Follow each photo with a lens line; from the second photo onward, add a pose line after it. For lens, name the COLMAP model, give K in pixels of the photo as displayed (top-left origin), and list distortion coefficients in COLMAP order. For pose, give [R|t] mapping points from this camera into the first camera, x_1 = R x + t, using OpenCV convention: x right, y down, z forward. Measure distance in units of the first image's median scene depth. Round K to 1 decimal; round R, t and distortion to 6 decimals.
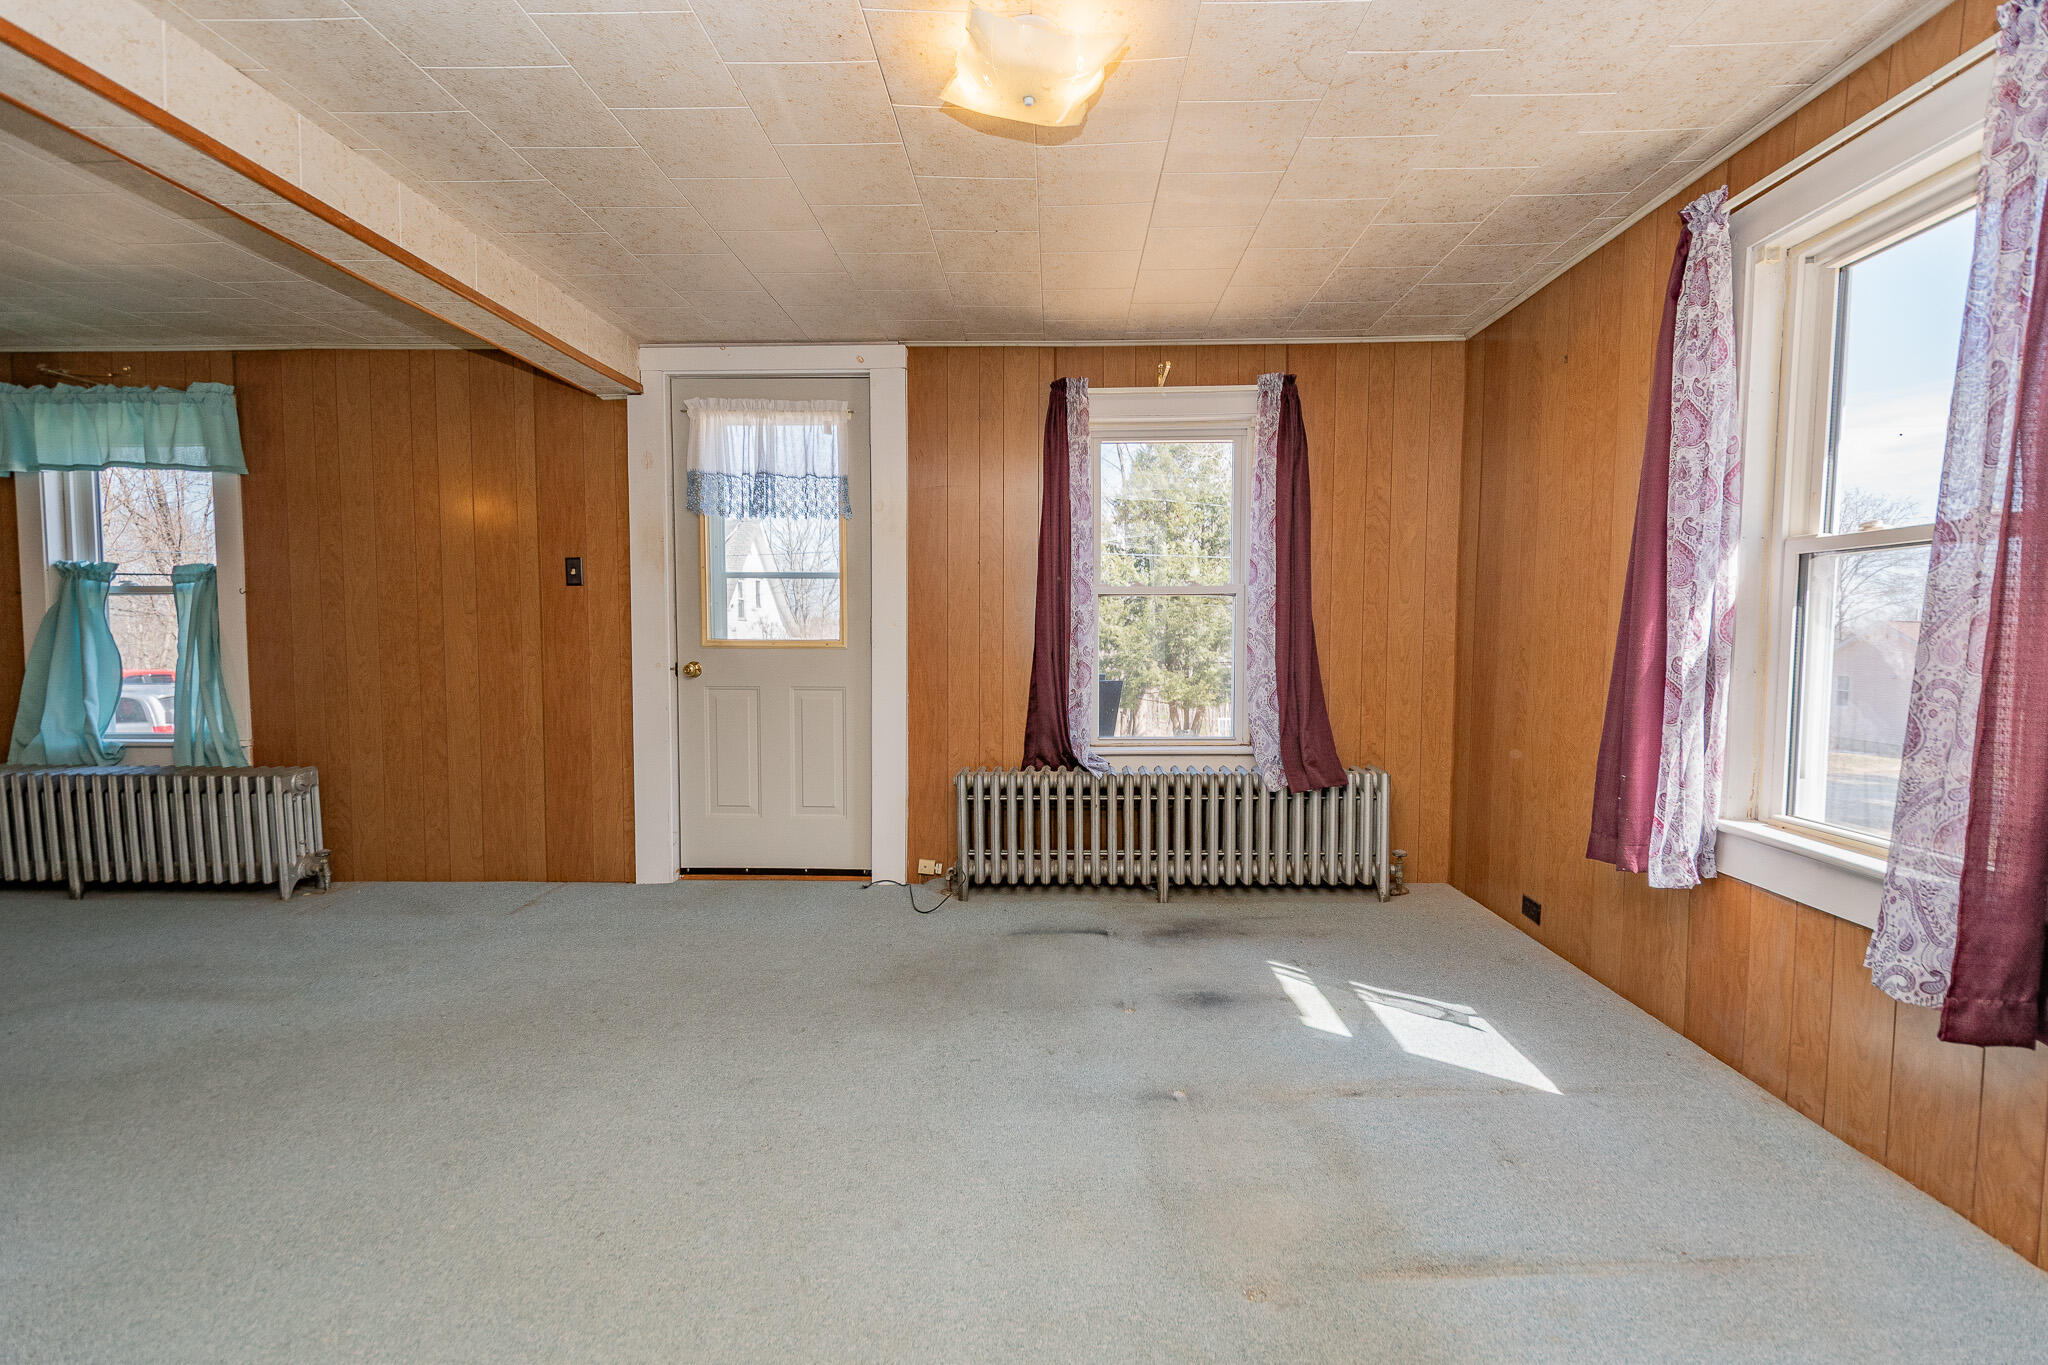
lens RADIAL K [[909.6, 0, 1017.3], [0, 909.6, 682.8], [0, 0, 1]] dist [0.016614, -0.004260]
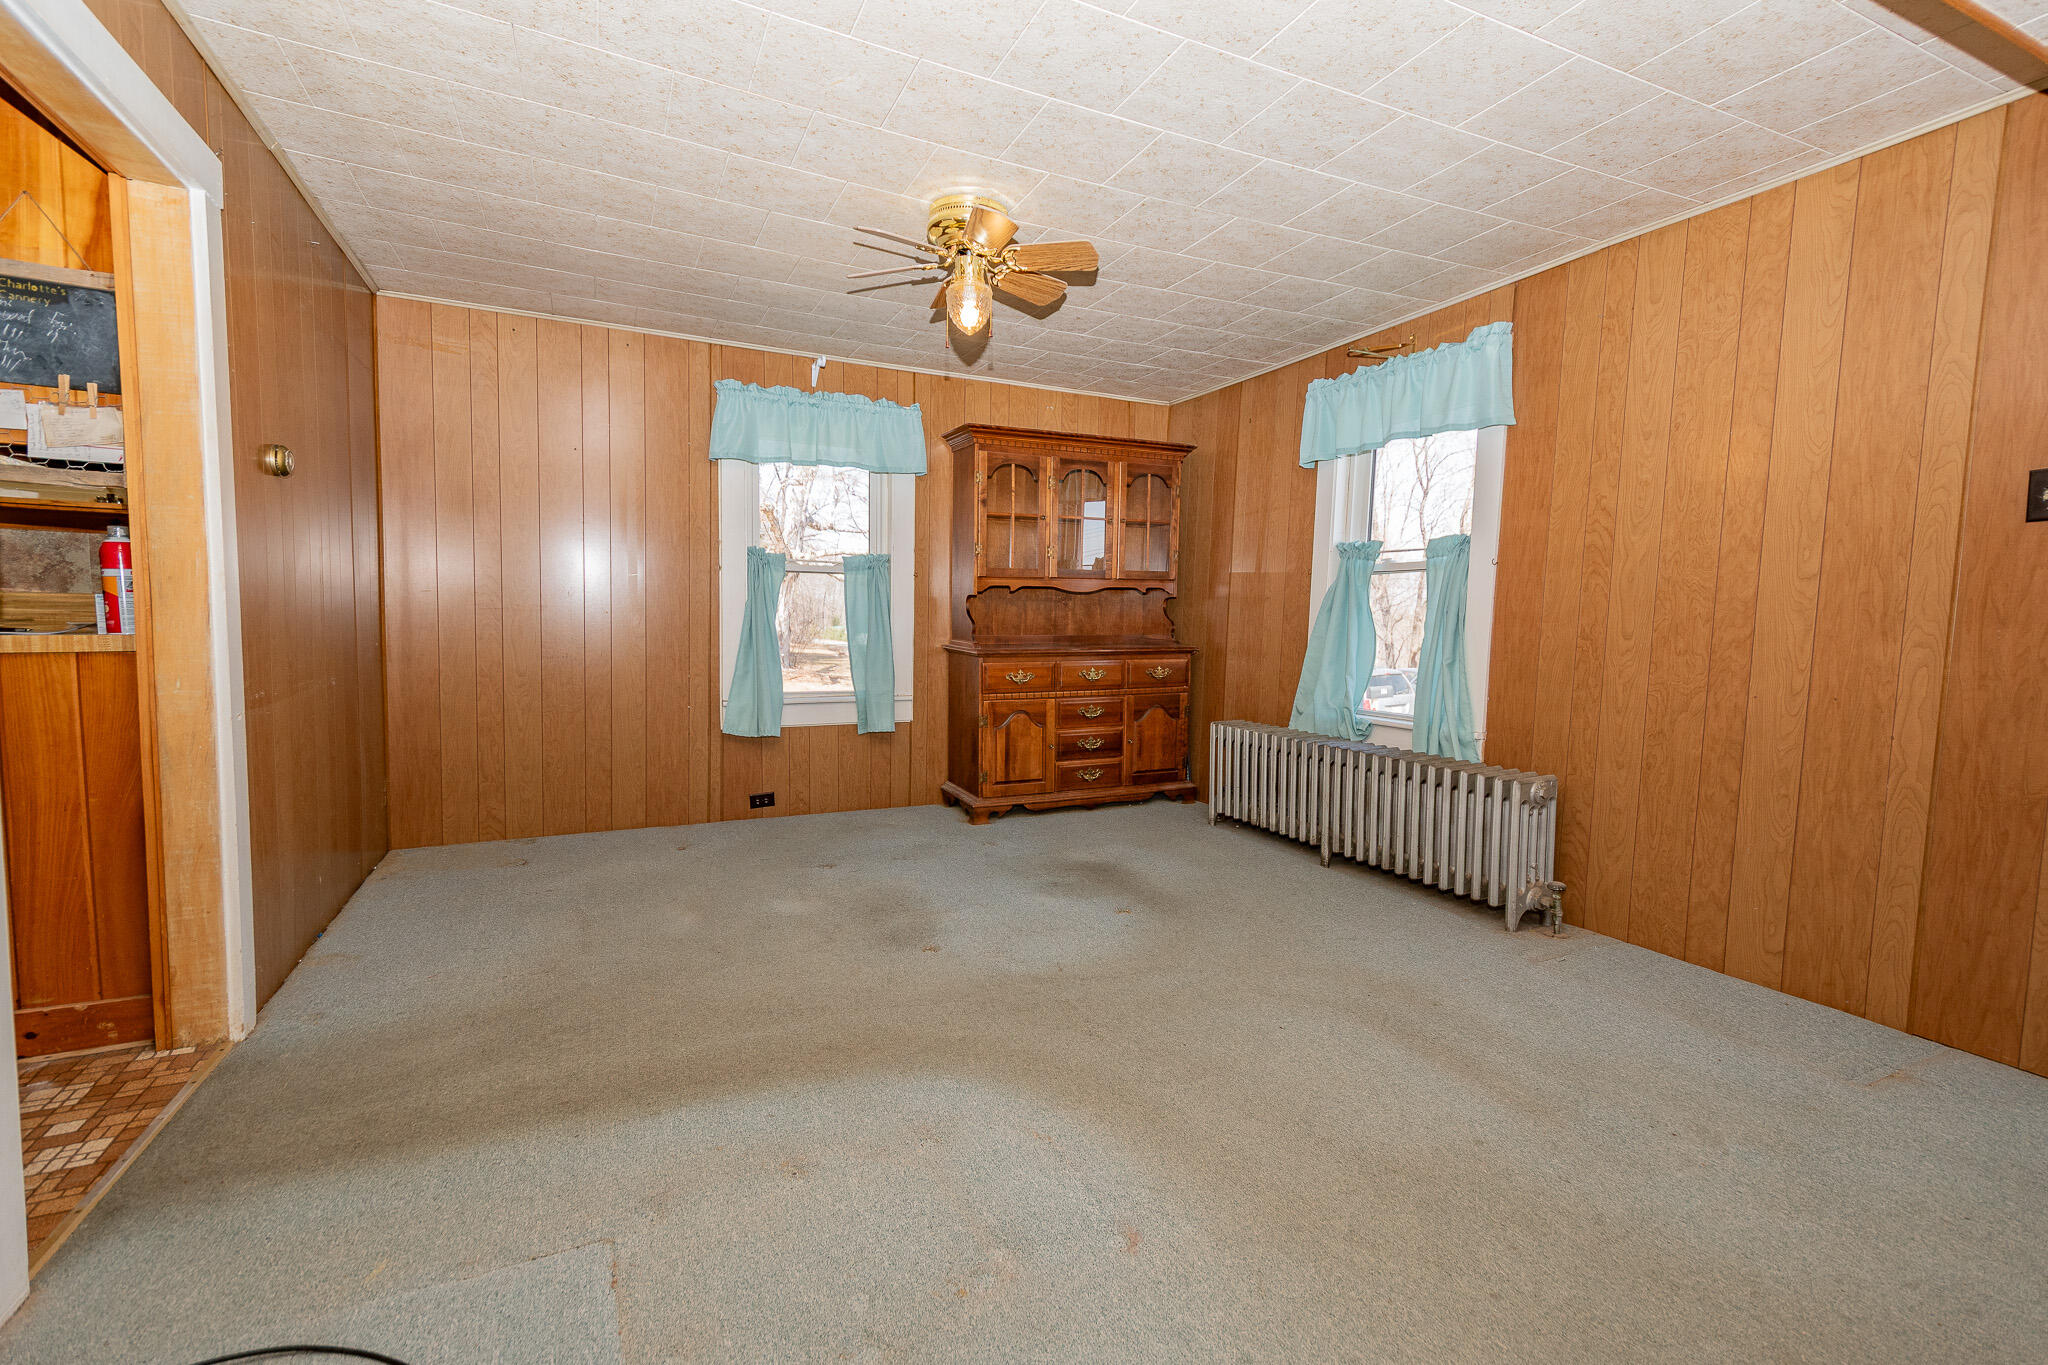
lens RADIAL K [[909.6, 0, 1031.4], [0, 909.6, 689.3], [0, 0, 1]] dist [0.016614, -0.004260]
pose [[0.451188, 0.077139, -0.889089, -0.265368], [-0.077948, 0.995856, 0.046846, 0.014466], [0.889018, 0.048167, 0.455331, 0.223380]]
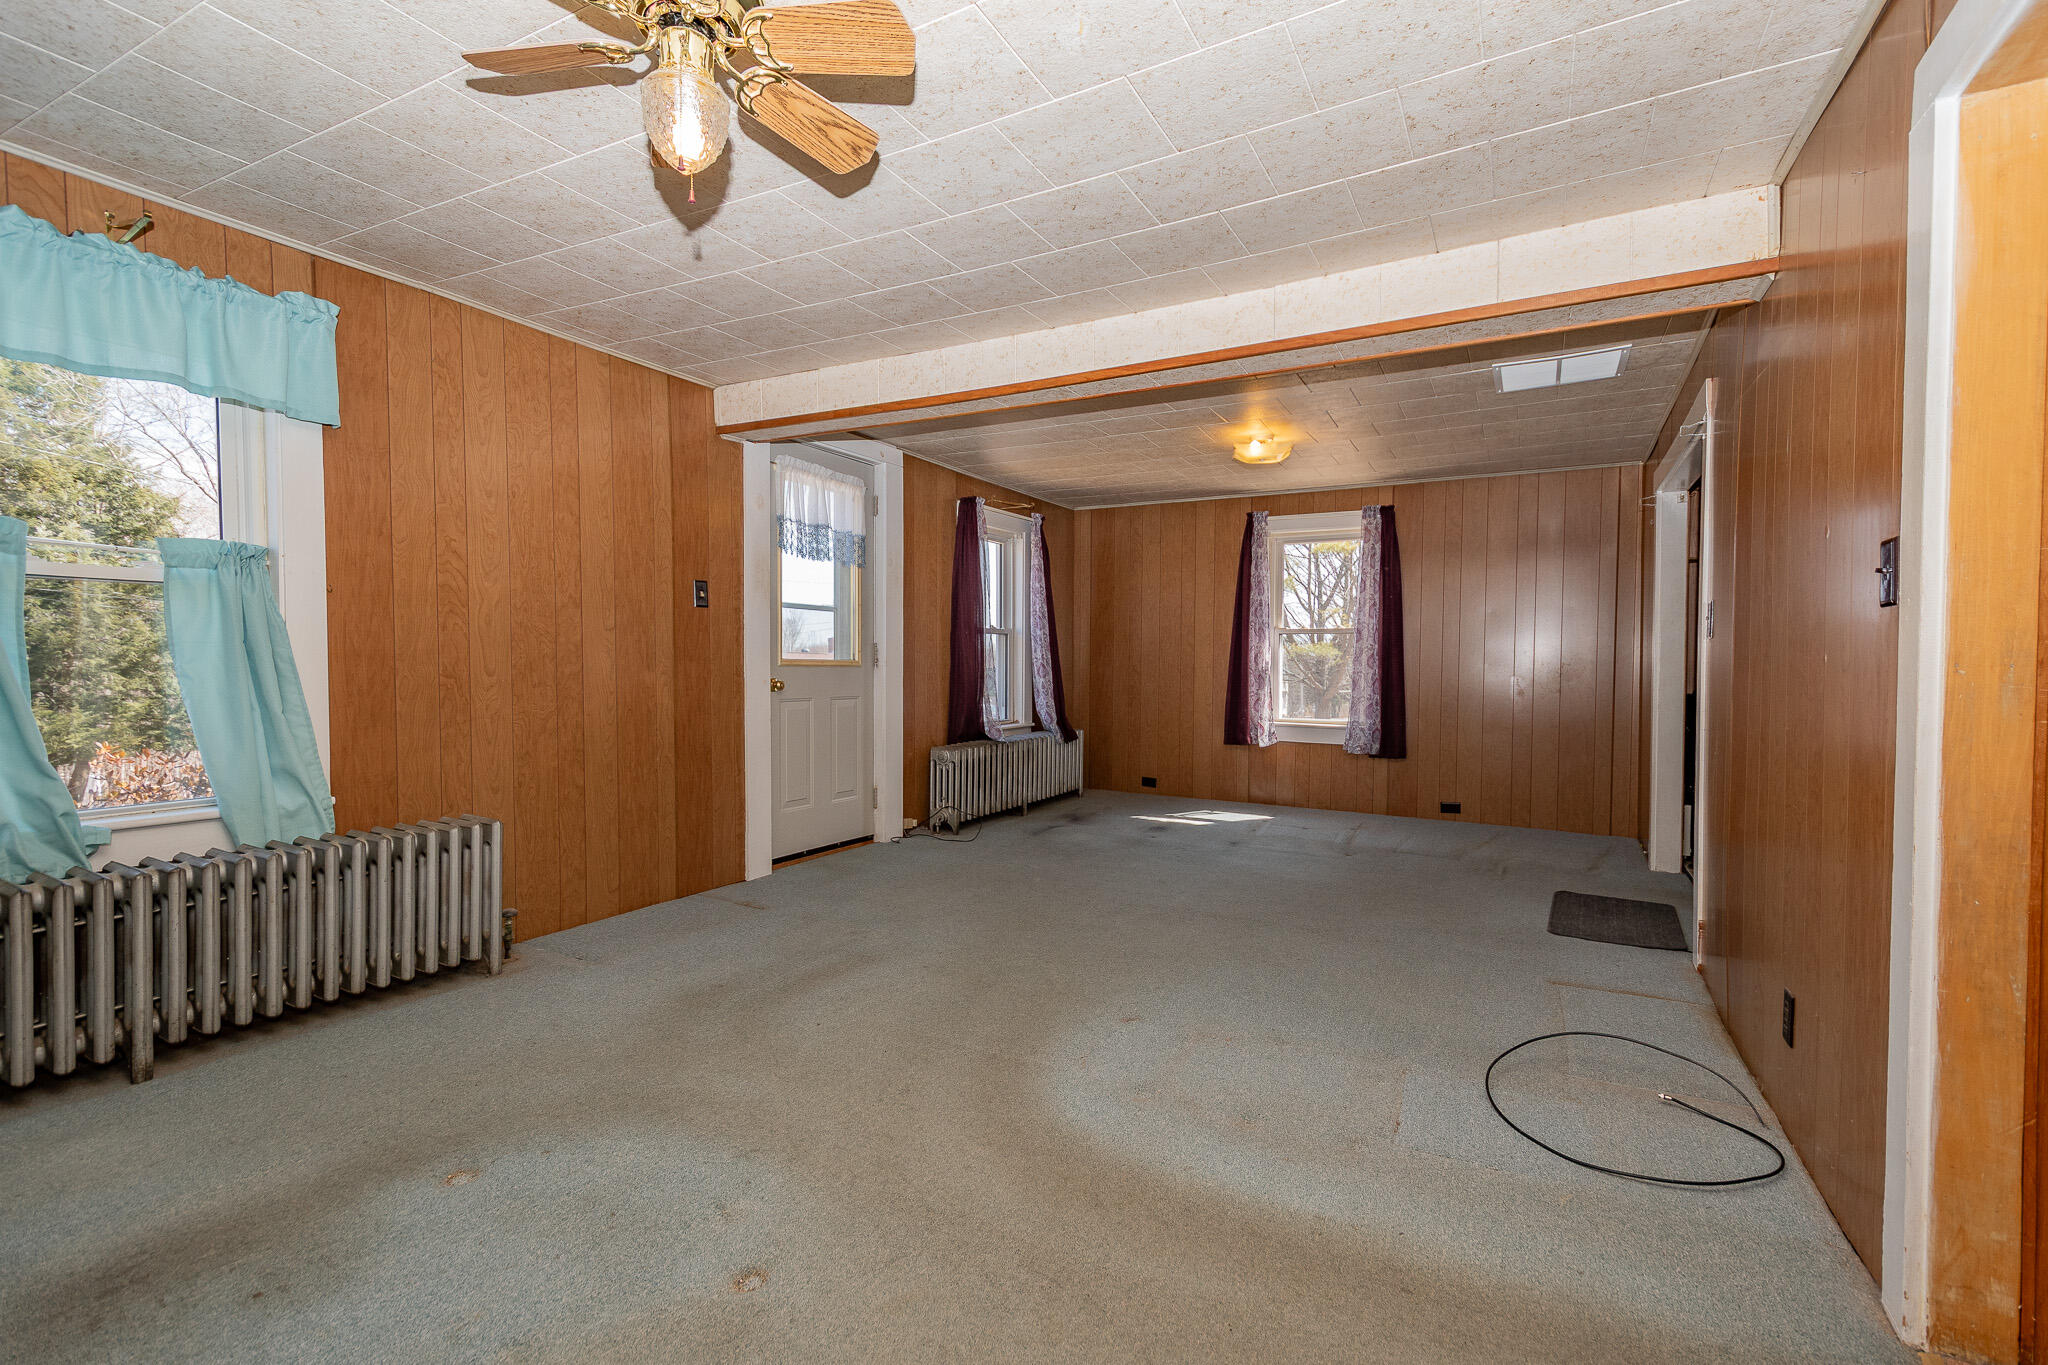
lens RADIAL K [[909.6, 0, 1048.5], [0, 909.6, 674.4], [0, 0, 1]] dist [0.016614, -0.004260]
pose [[0.446721, -0.006566, 0.894649, -1.251337], [0.052825, 0.998422, -0.019049, 0.012112], [-0.893112, 0.055770, 0.446363, 0.178061]]
